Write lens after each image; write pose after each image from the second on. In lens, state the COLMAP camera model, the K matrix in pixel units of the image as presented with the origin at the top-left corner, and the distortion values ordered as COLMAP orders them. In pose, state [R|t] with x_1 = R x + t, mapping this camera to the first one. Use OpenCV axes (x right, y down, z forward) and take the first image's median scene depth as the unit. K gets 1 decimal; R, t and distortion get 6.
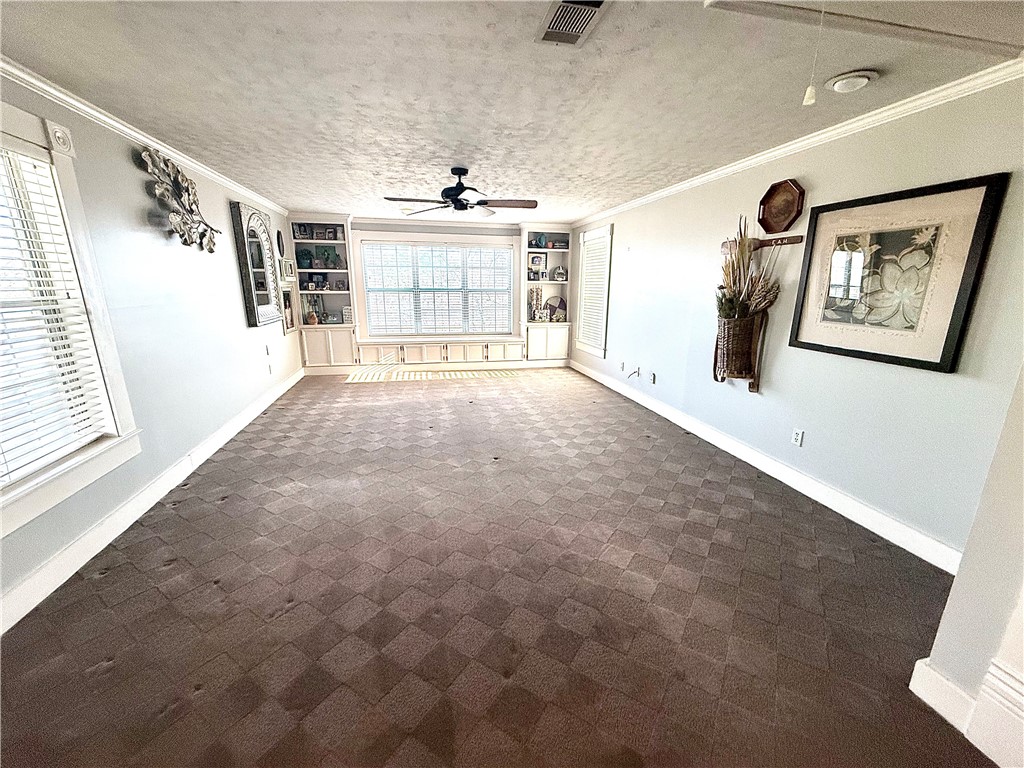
lens RADIAL K [[409.2, 0, 513.5], [0, 409.2, 384.7], [0, 0, 1]] dist [0.000149, 0.000523]
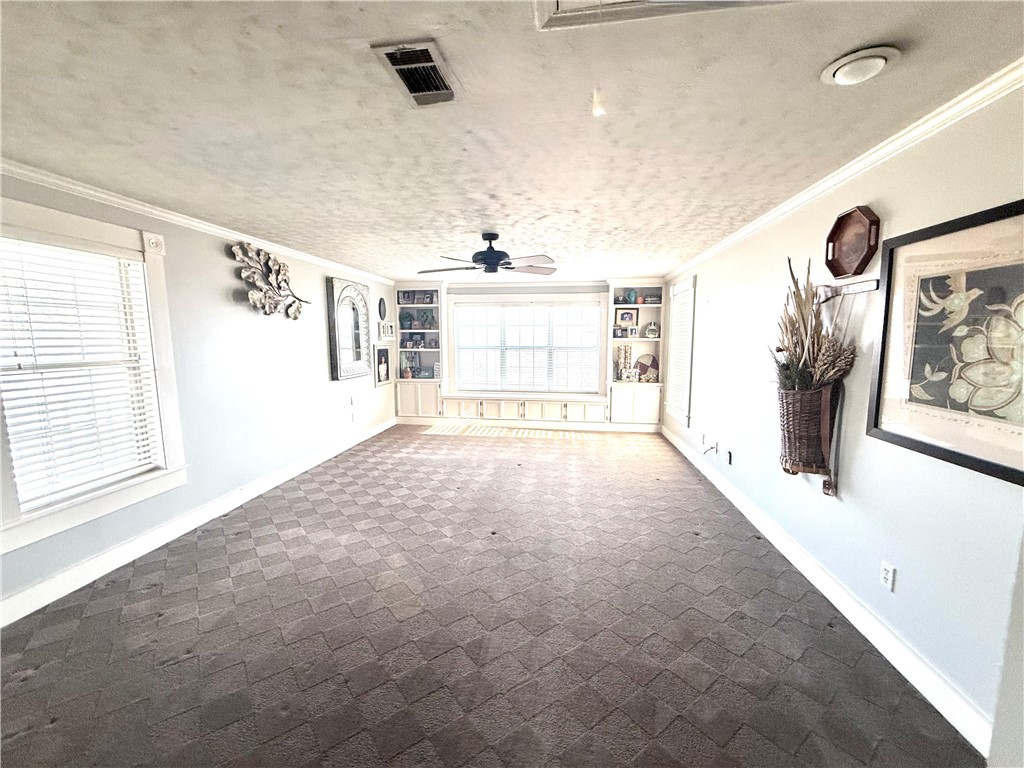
lens RADIAL K [[409.2, 0, 513.5], [0, 409.2, 384.7], [0, 0, 1]] dist [0.000149, 0.000523]
pose [[0.937225, 0.032859, -0.347174, 0.229725], [-0.077427, 0.990310, -0.115291, -0.034036], [0.340021, 0.134934, 0.930687, 0.096113]]
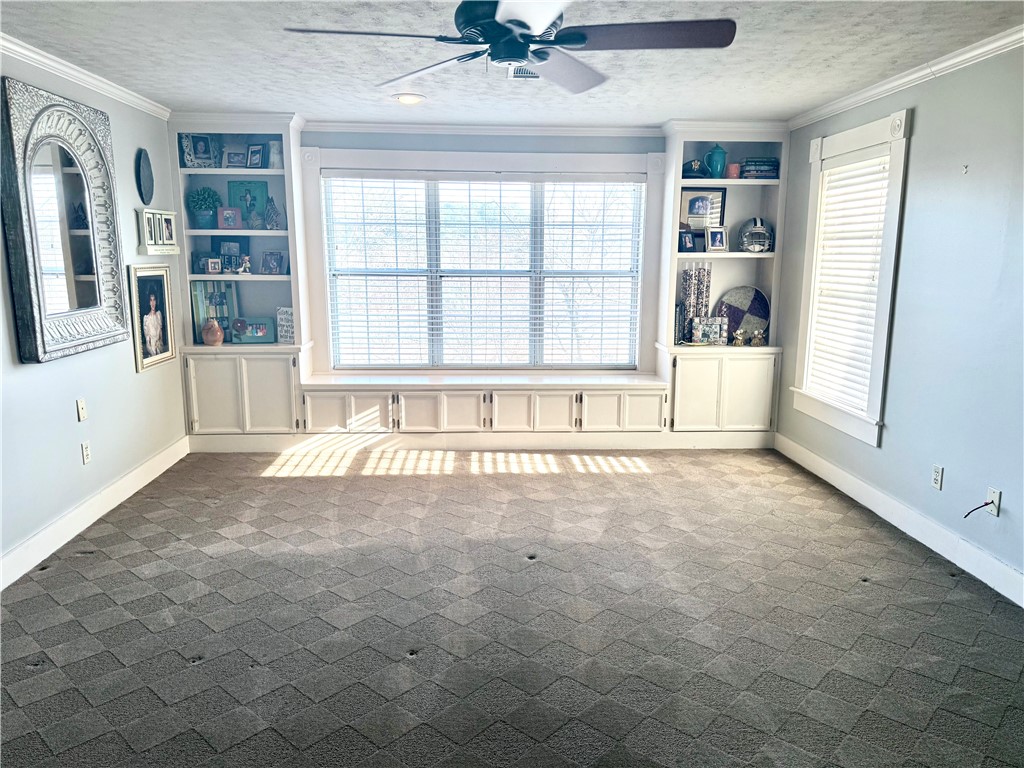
lens RADIAL K [[727.9, 0, 508.2], [0, 727.9, 381.1], [0, 0, 1]] dist [0.040831, -0.030661]
pose [[0.984711, 0.027345, -0.172036, -0.010355], [-0.038856, 0.997199, -0.063906, -0.090350], [0.169807, 0.069613, 0.983016, 0.320991]]
